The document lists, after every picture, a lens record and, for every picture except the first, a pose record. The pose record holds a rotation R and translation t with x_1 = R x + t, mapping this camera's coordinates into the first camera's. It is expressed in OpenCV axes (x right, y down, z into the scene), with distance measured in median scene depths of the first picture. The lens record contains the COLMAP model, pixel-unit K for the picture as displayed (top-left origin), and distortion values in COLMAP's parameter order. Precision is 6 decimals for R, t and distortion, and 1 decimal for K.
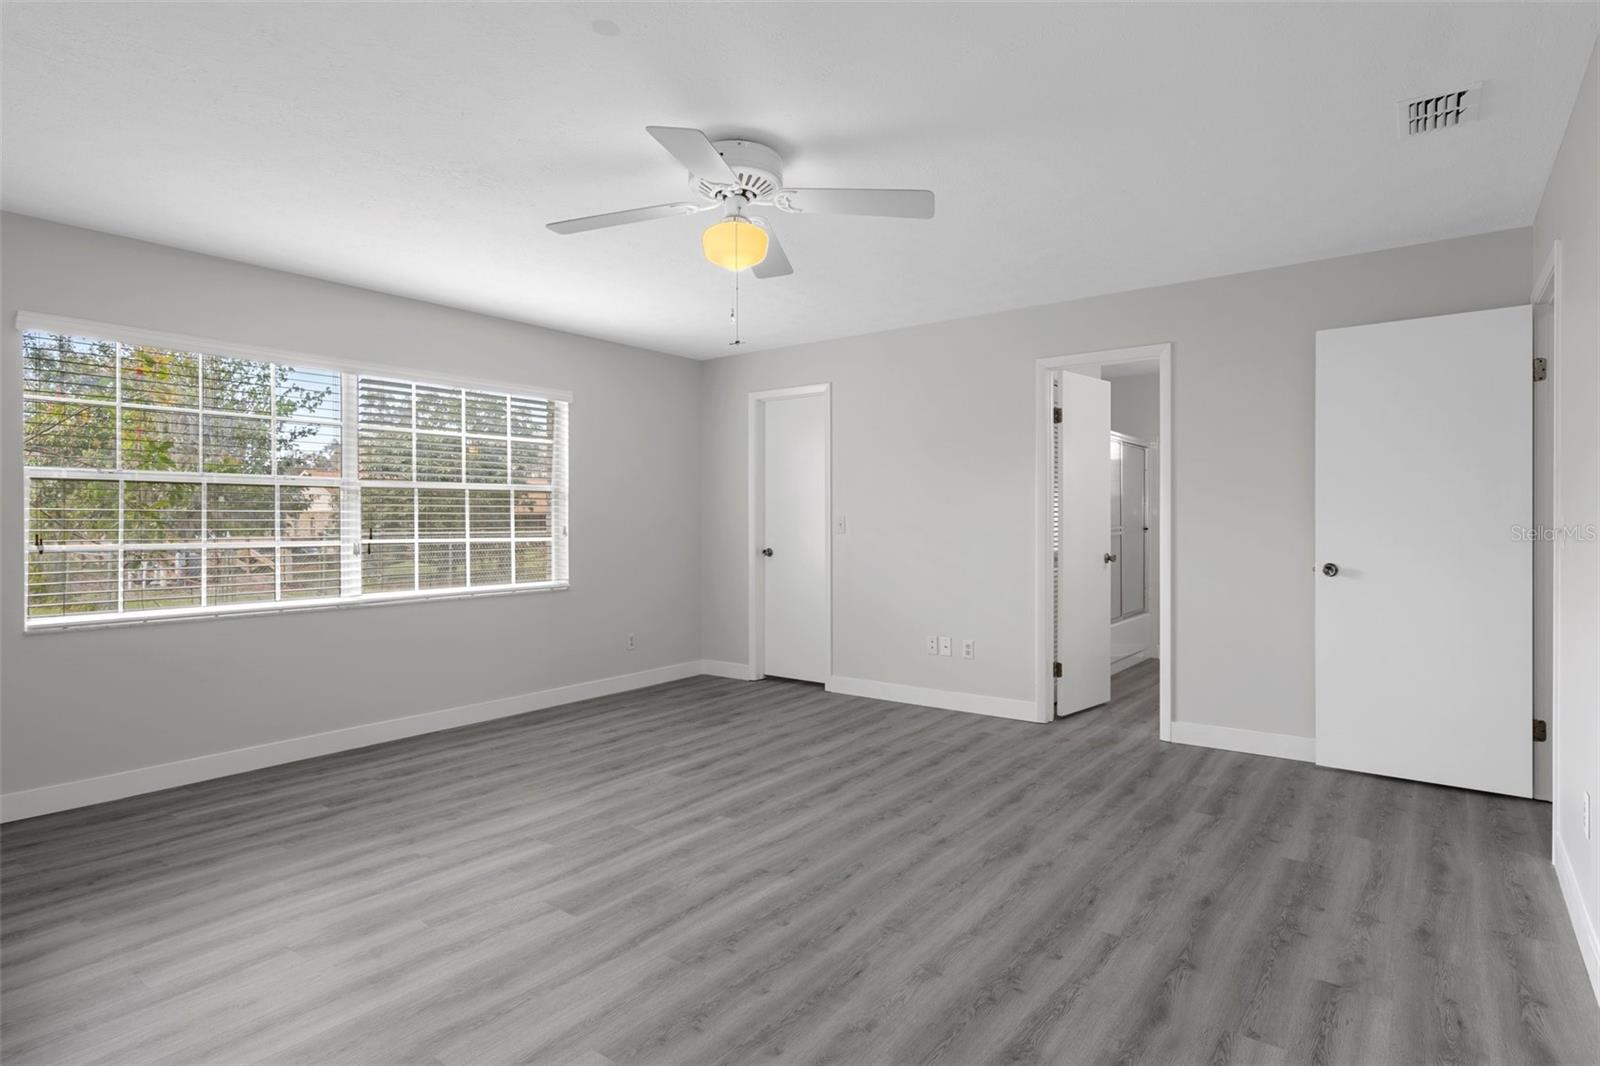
lens RADIAL K [[845.0, 0, 800.0], [0, 845.0, 533.0], [0, 0, 1]] dist [-0.001051, -0.000171]
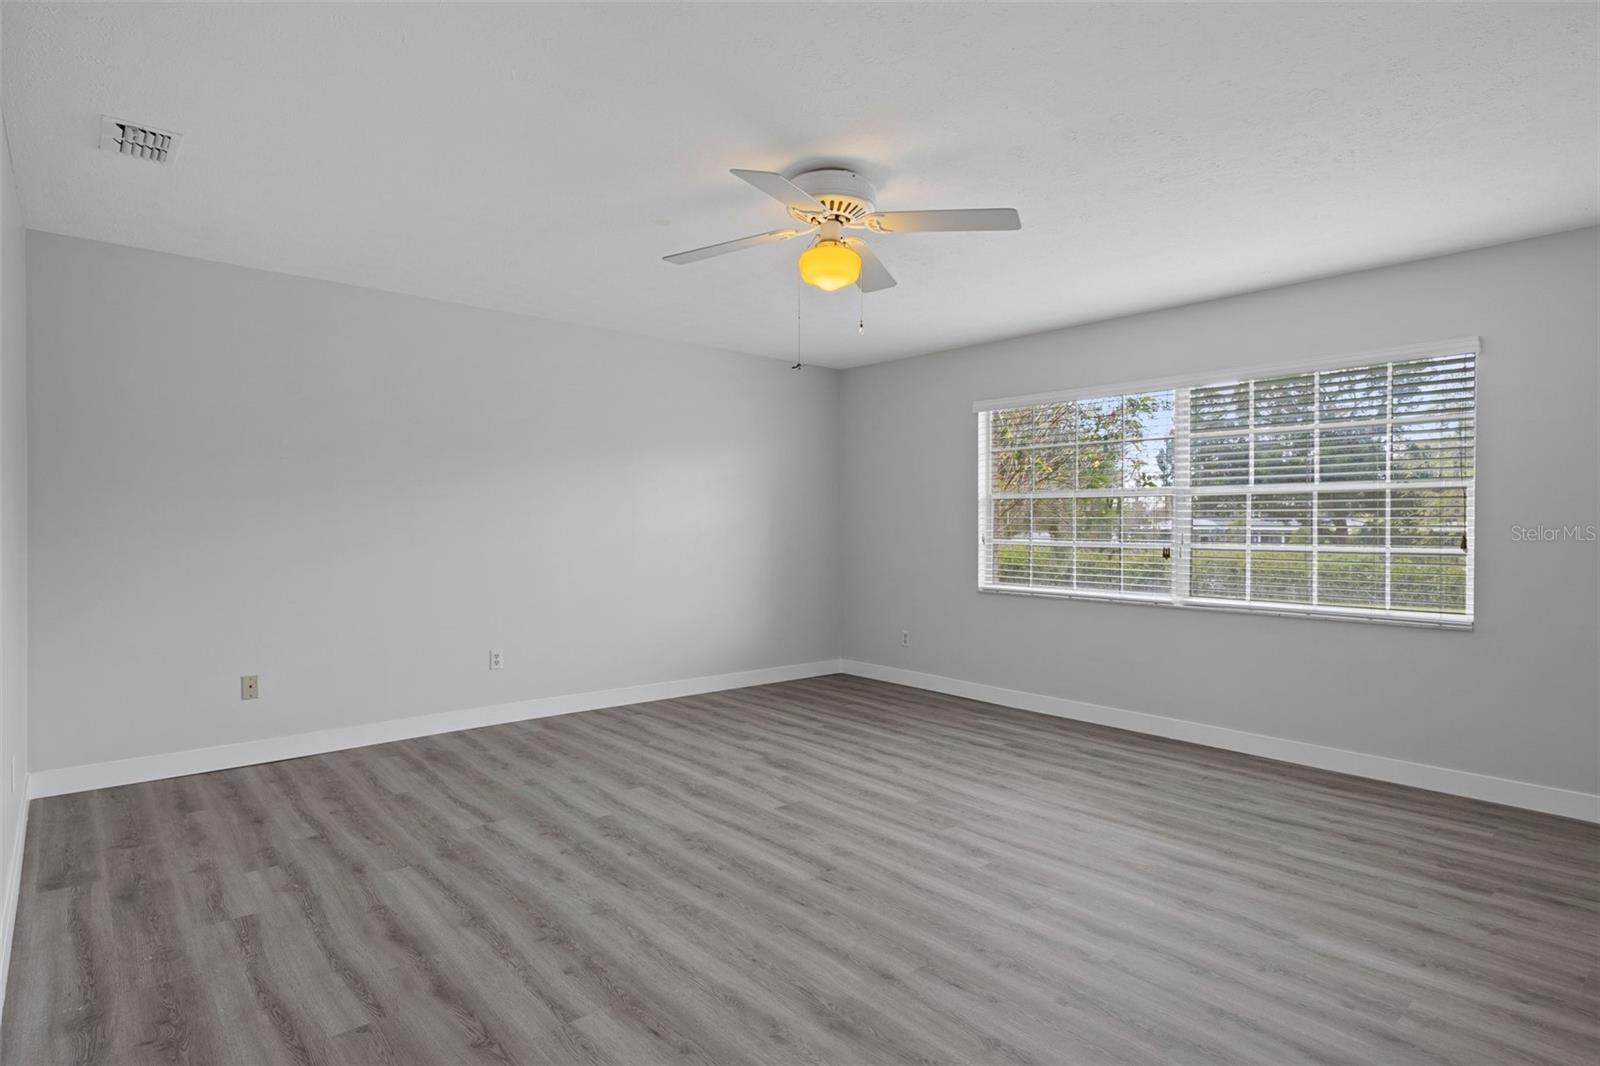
lens RADIAL K [[865.5, 0, 800.0], [0, 865.5, 533.0], [0, 0, 1]] dist [0.002912, 0.000234]
pose [[-0.219735, 0.013662, -0.975464, 0.816293], [-0.018039, 0.999674, 0.018064, -0.021160], [0.975393, 0.021566, -0.219417, 0.984151]]
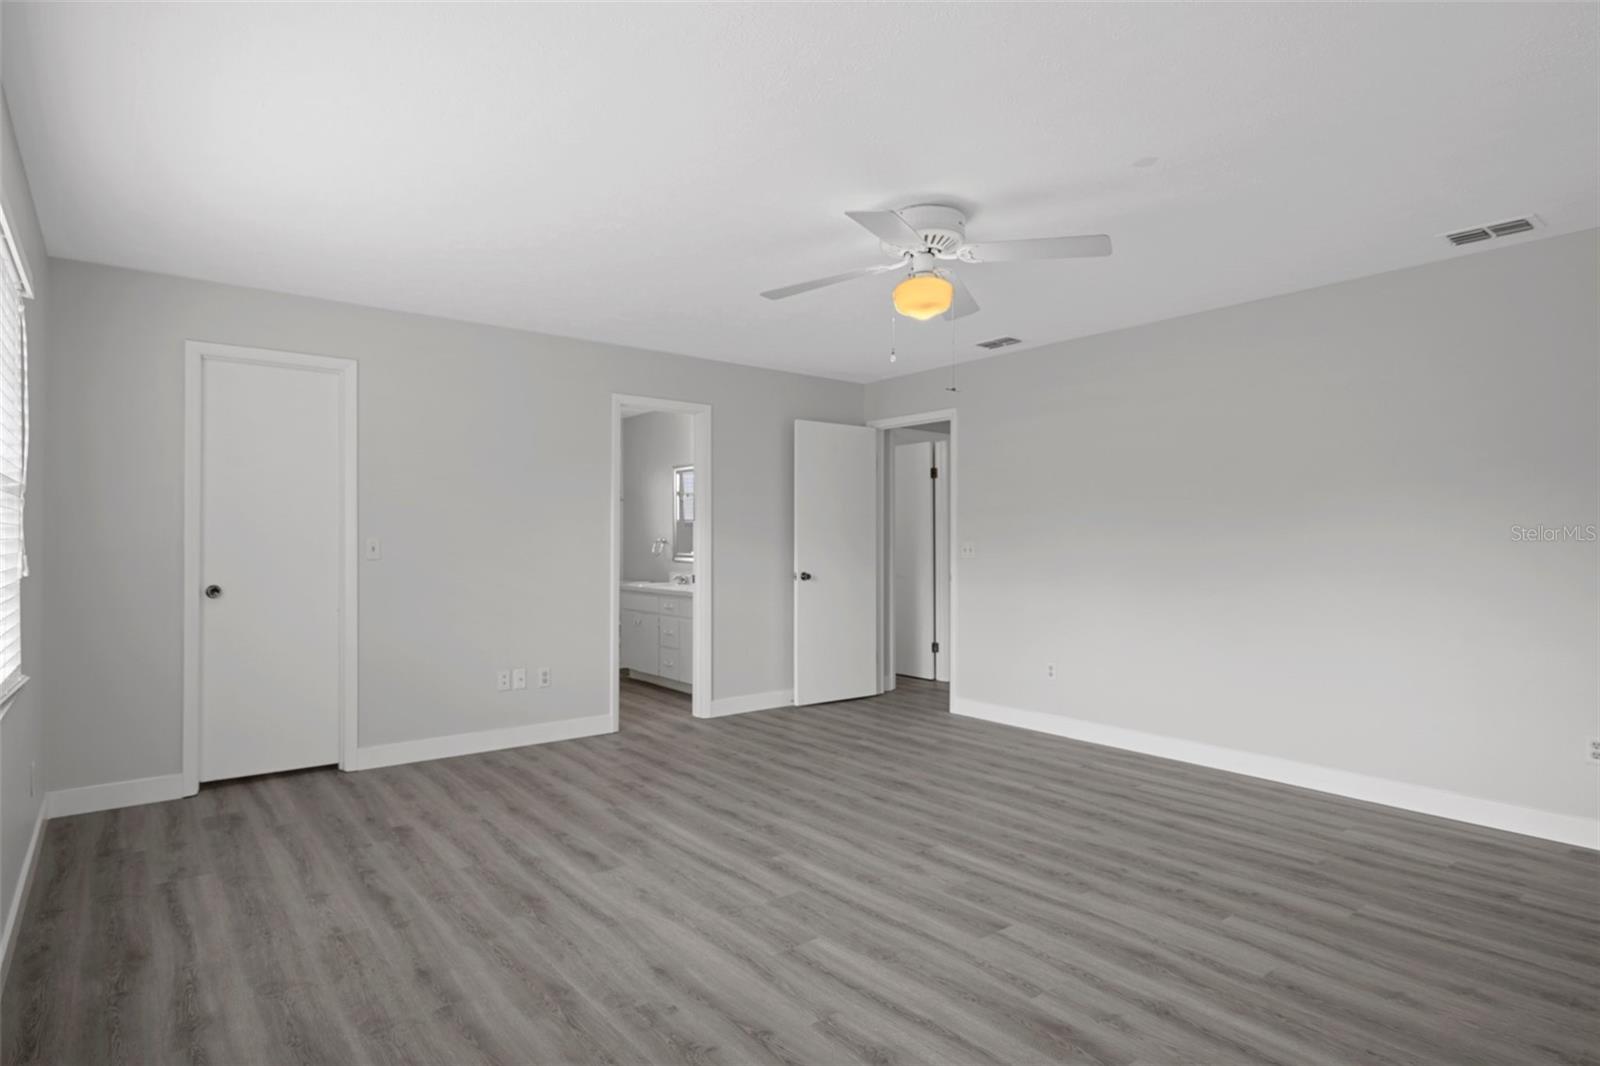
lens RADIAL K [[818.2, 0, 796.0], [0, 818.2, 541.4], [0, 0, 1]] dist [0.000700, 0.001221]
pose [[0.262859, 0.007170, 0.964808, -0.954809], [0.012103, 0.999869, -0.010728, -0.006750], [-0.964758, 0.014497, 0.262738, 0.720097]]
